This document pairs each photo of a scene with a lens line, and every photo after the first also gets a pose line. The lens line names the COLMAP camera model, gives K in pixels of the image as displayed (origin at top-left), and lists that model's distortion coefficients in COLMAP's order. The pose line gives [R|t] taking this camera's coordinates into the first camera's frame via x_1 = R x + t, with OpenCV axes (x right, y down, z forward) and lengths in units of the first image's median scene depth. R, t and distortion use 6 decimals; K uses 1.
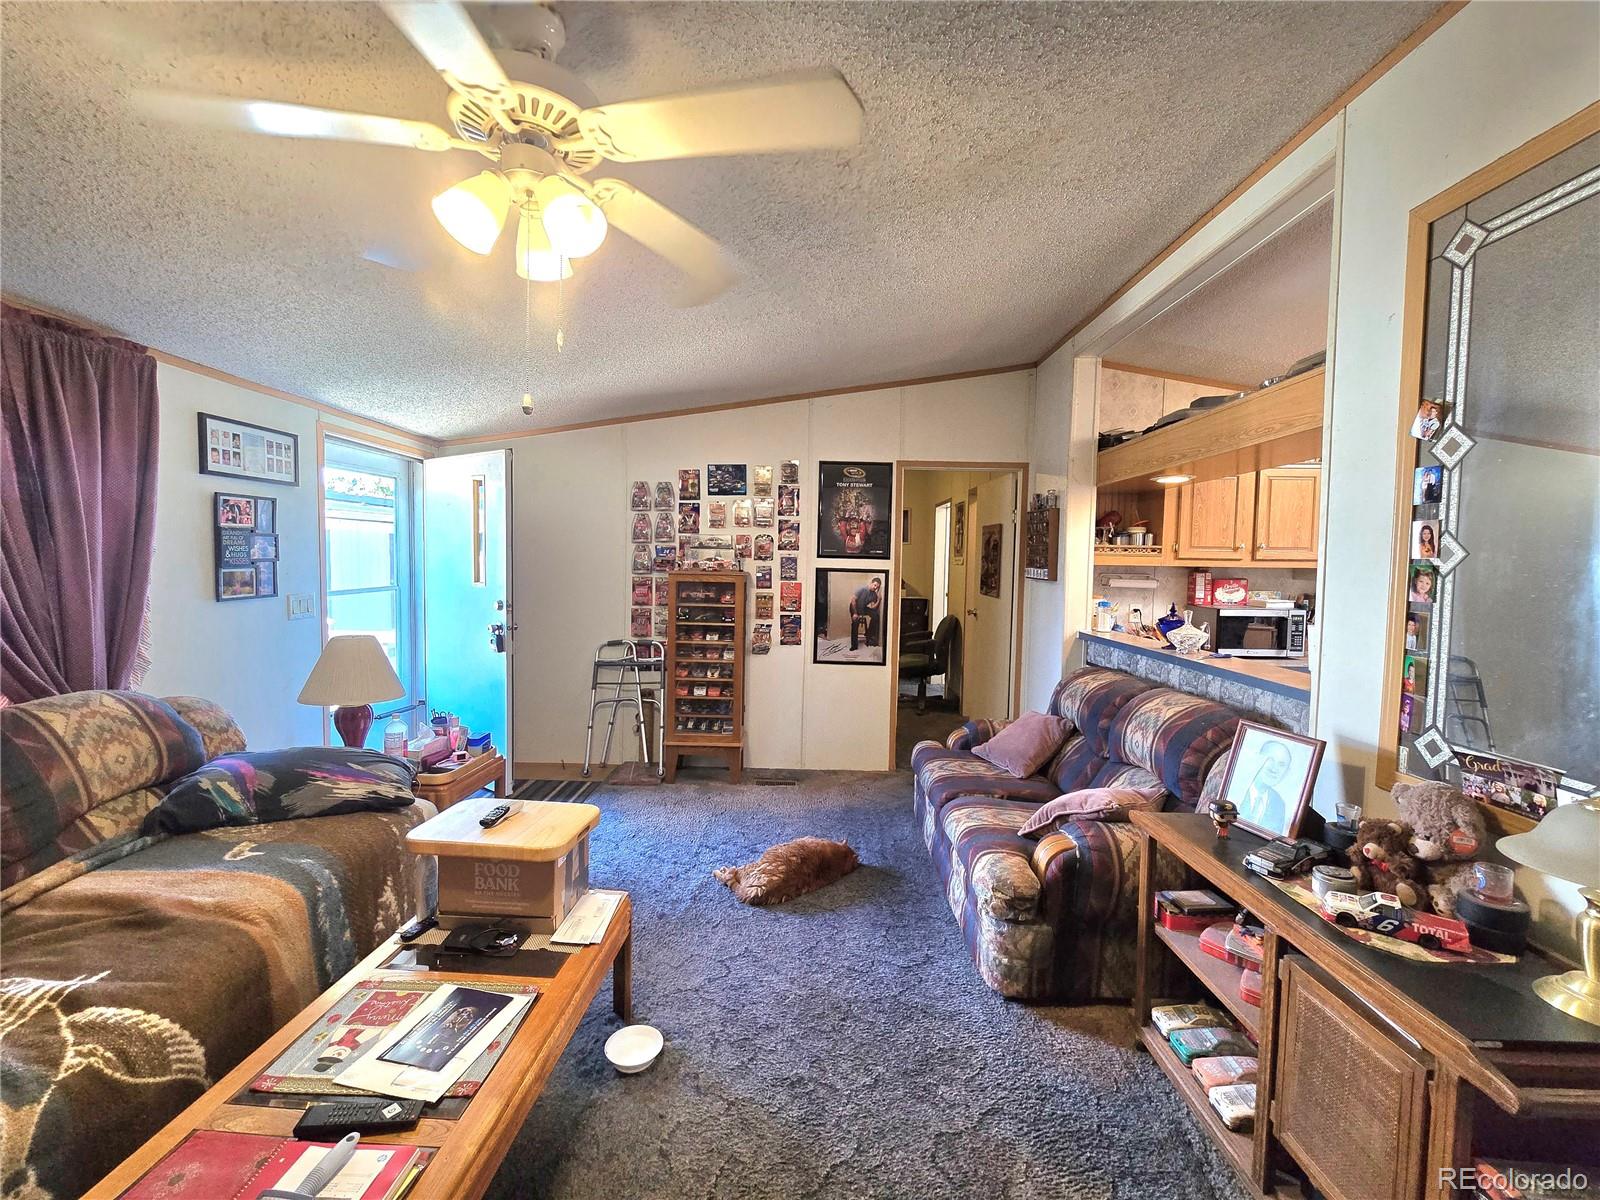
lens RADIAL K [[657.6, 0, 797.5], [0, 657.6, 592.2], [0, 0, 1]] dist [-0.004285, 0.001362]
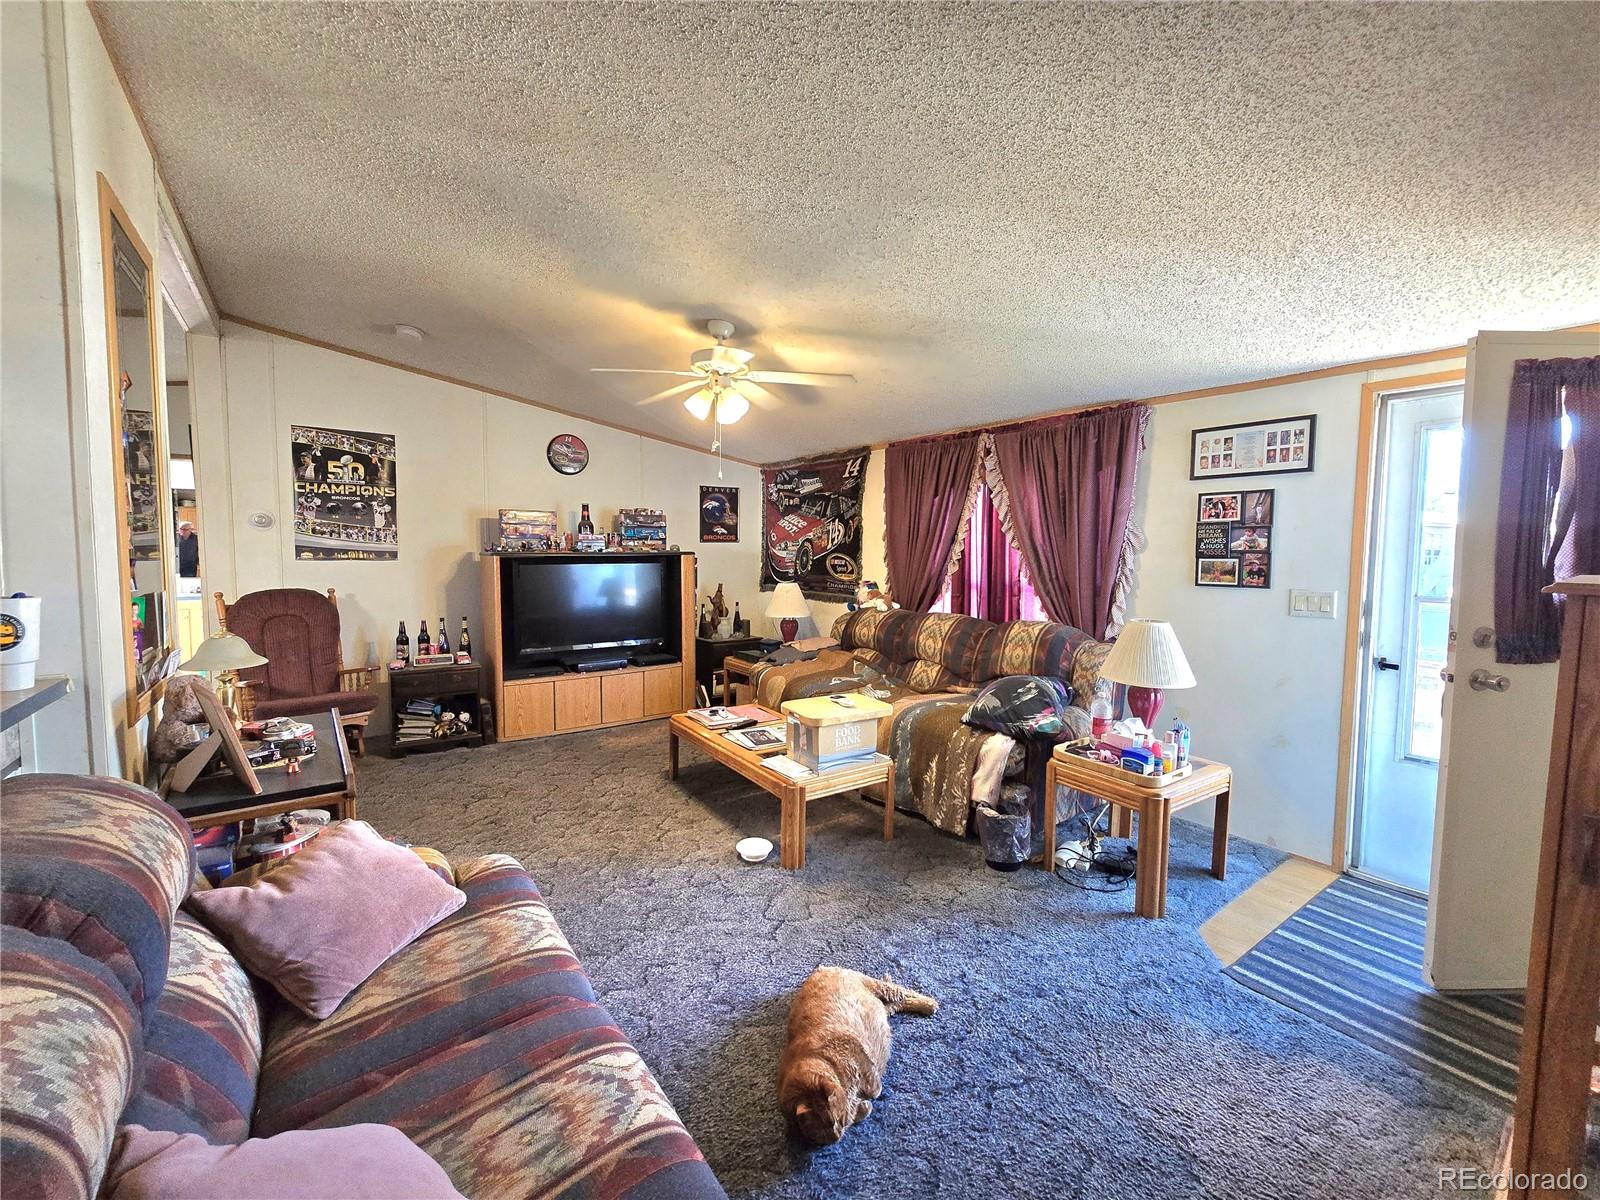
lens RADIAL K [[657.6, 0, 798.7], [0, 657.6, 591.9], [0, 0, 1]] dist [-0.004285, 0.001362]
pose [[-0.795671, 0.014575, -0.605553, 0.385449], [-0.055697, 0.993715, 0.097100, -0.046834], [0.603163, 0.110987, -0.789859, 1.409026]]
